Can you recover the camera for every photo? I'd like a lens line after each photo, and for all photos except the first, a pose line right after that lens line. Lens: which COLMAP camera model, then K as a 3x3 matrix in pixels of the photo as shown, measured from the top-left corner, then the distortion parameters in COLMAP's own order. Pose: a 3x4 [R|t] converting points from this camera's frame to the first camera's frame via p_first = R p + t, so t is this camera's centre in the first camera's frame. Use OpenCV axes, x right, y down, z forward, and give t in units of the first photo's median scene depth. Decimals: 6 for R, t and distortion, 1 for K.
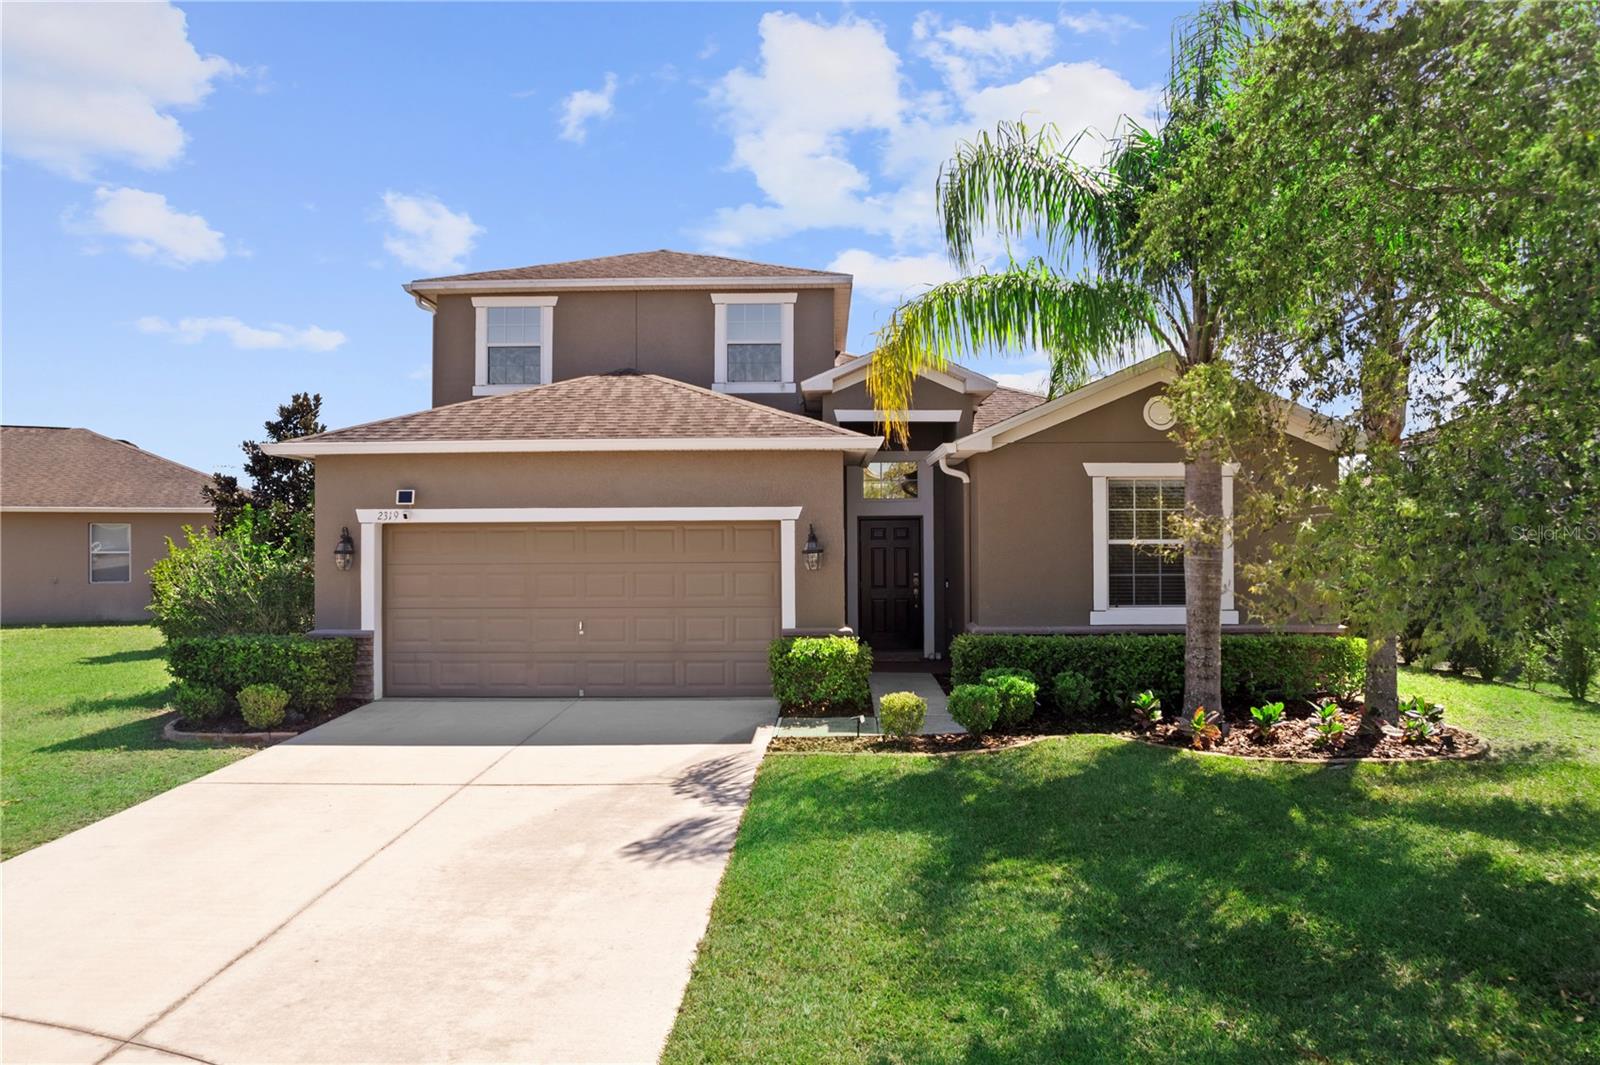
lens RADIAL K [[1031.4, 0, 800.0], [0, 1031.4, 532.5], [0, 0, 1]] dist [-0.034834, 0.003215]
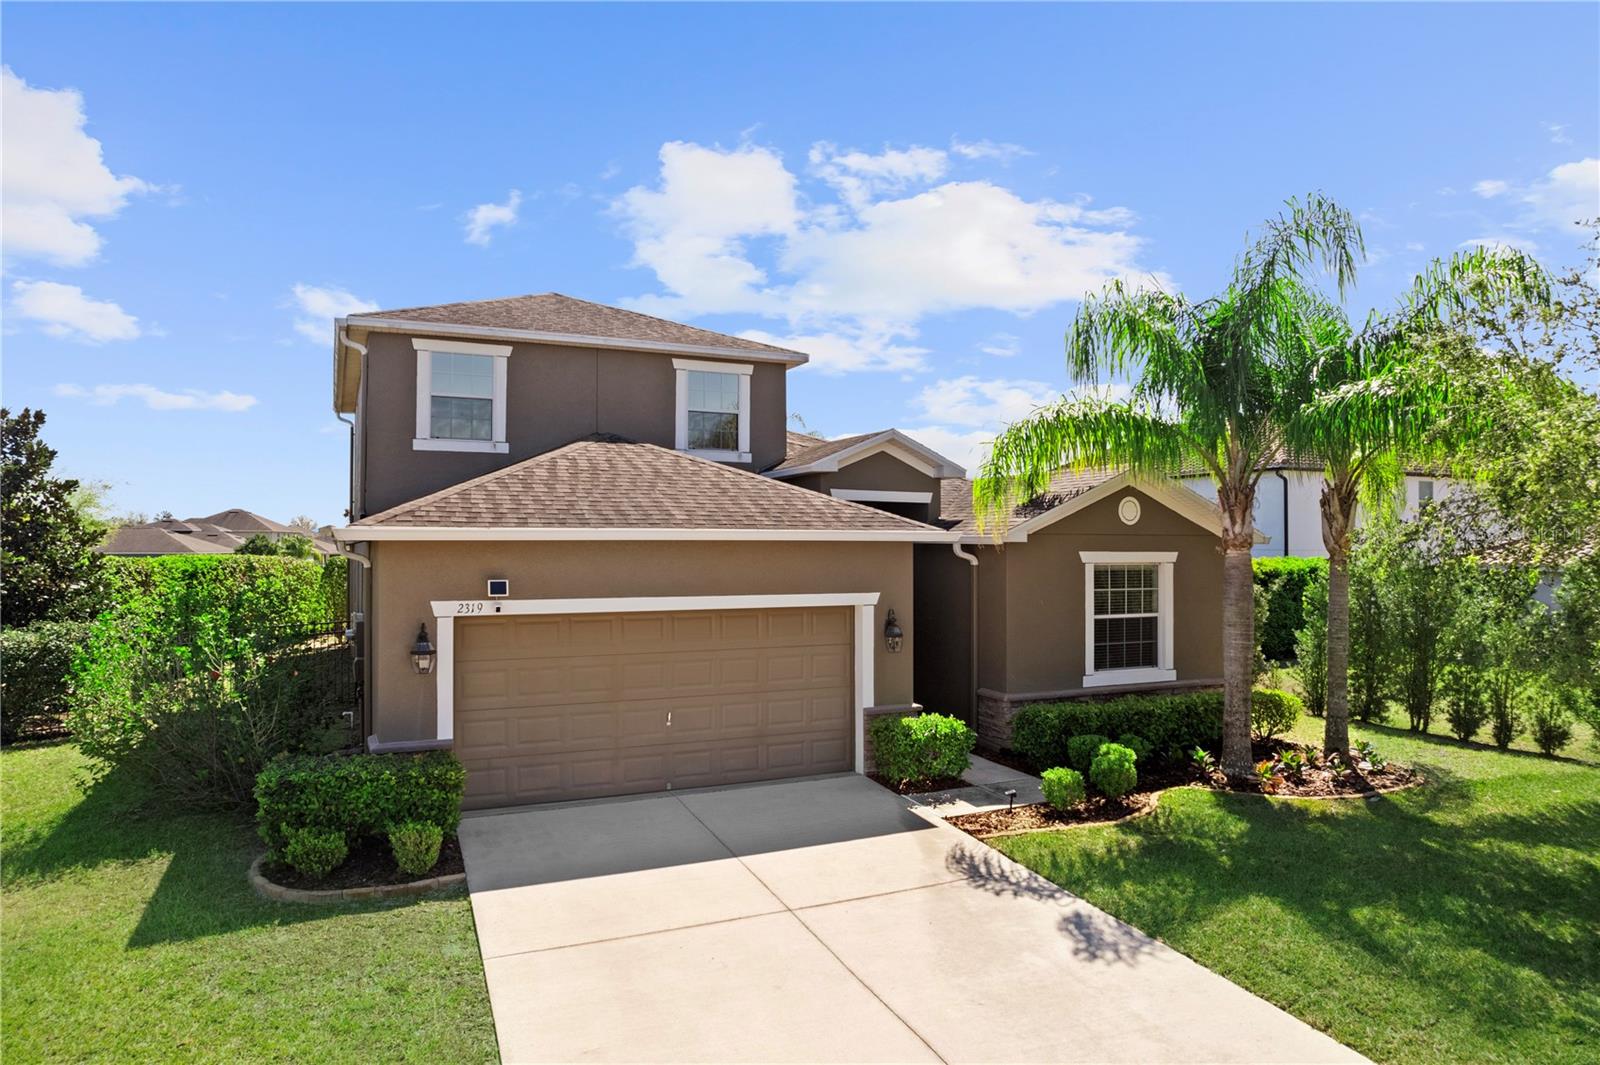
lens RADIAL K [[1031.4, 0, 800.0], [0, 1031.4, 532.5], [0, 0, 1]] dist [-0.034834, 0.003215]
pose [[0.895303, 0.011286, 0.445315, -0.534980], [-0.010644, 0.999936, -0.003944, -0.080317], [-0.445331, -0.001208, 0.895365, 0.076473]]
